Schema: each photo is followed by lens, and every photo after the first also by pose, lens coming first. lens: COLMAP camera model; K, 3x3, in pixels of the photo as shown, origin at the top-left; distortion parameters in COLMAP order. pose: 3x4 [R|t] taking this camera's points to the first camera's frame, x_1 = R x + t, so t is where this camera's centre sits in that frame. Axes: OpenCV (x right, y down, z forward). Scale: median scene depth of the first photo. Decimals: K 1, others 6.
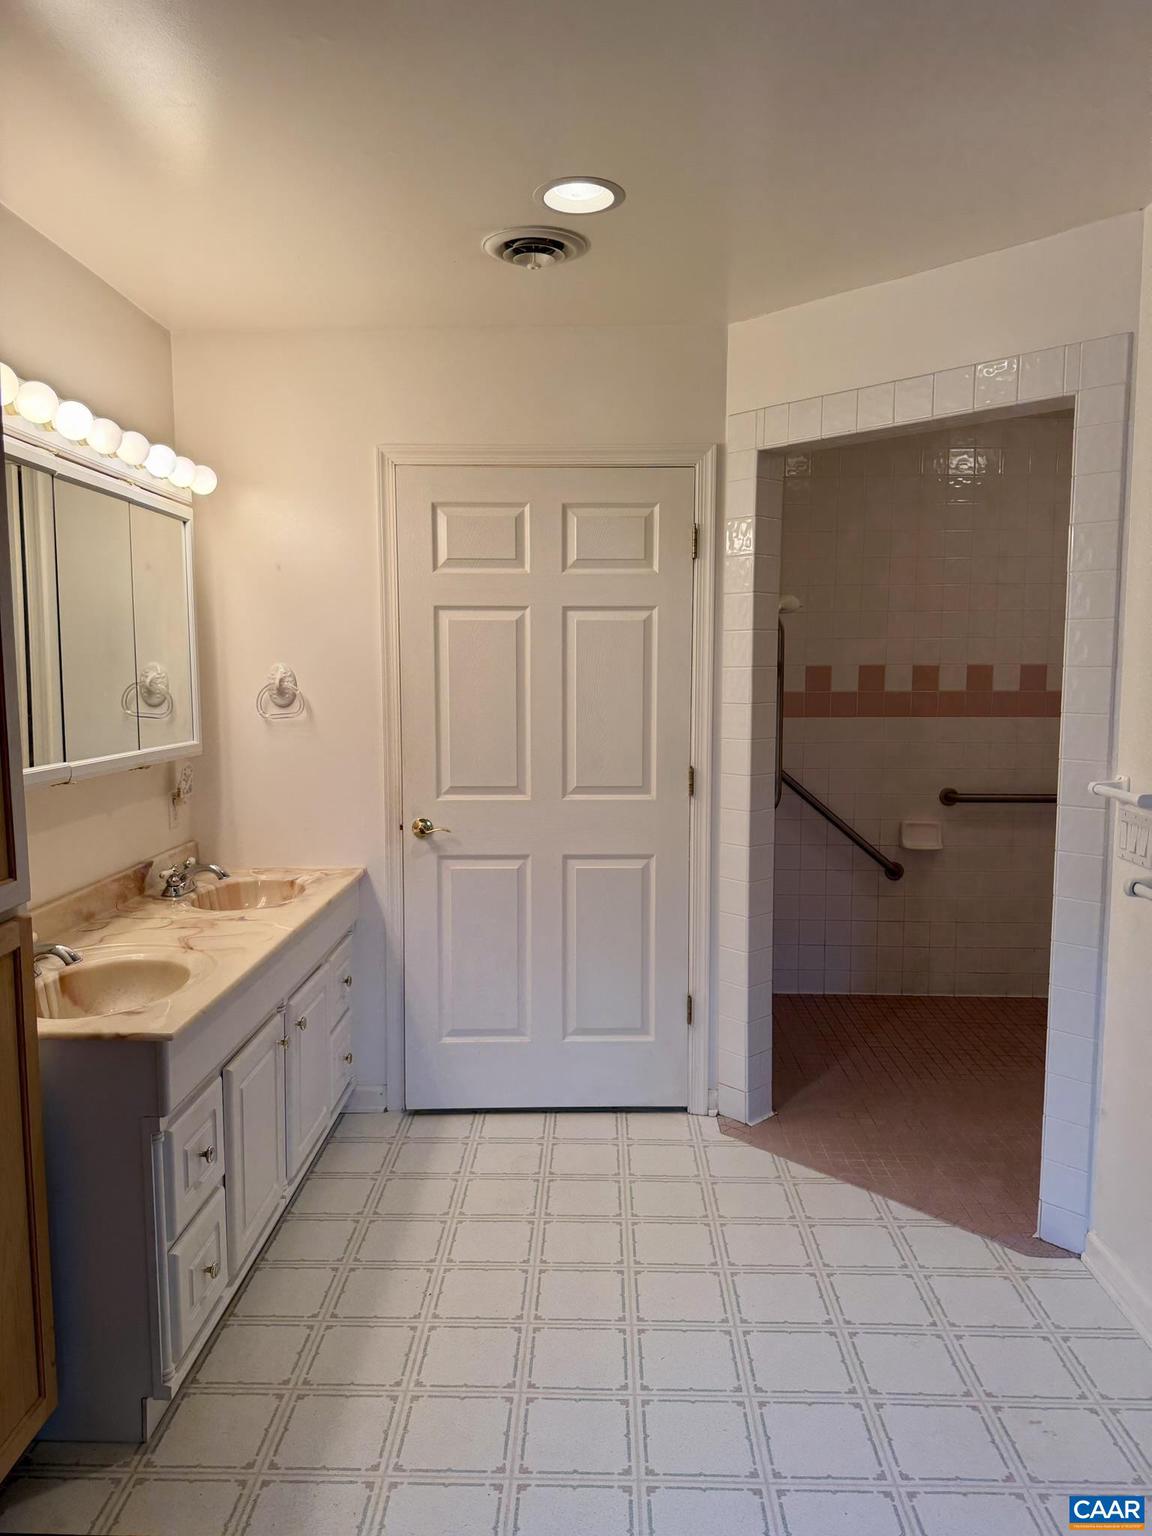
lens RADIAL K [[1094.3, 0, 567.6], [0, 1094.3, 768.8], [0, 0, 1]] dist [0.051471, -0.052239]
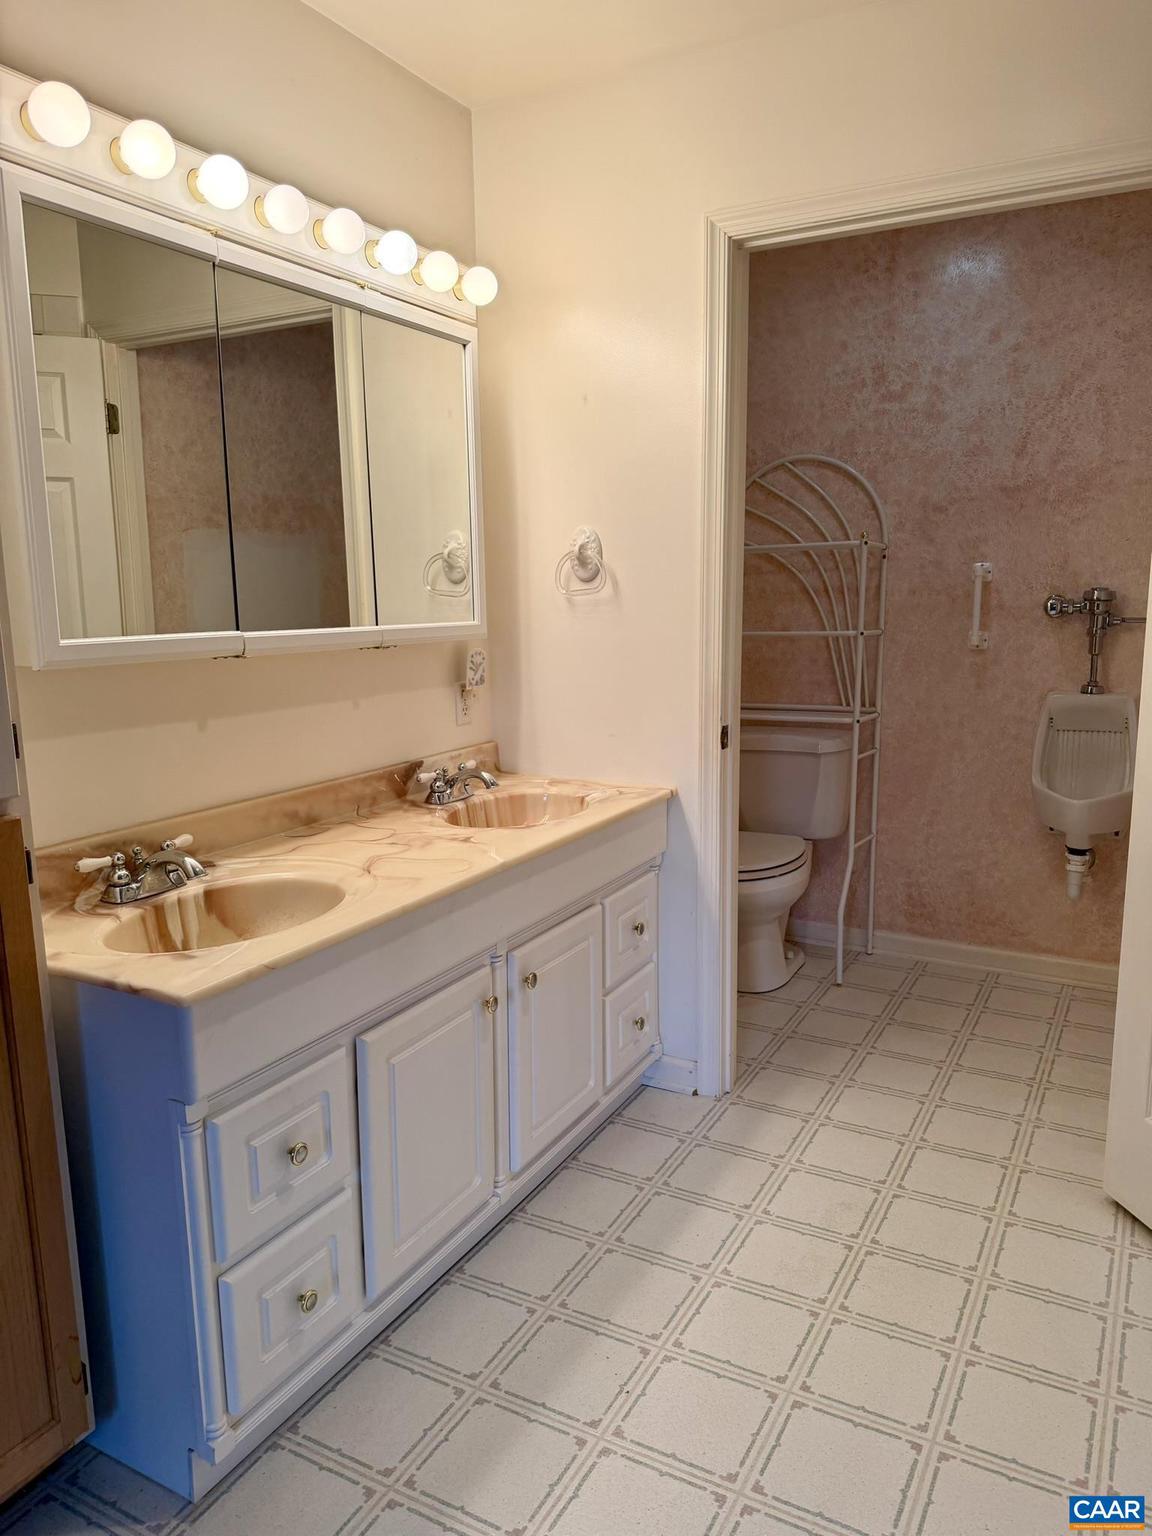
lens RADIAL K [[1094.3, 0, 577.7], [0, 1094.3, 770.4], [0, 0, 1]] dist [0.051471, -0.052239]
pose [[0.891273, 0.067642, -0.448394, 0.107965], [-0.033187, 0.995890, 0.084269, 0.015178], [0.452252, -0.060225, 0.889855, 0.293669]]
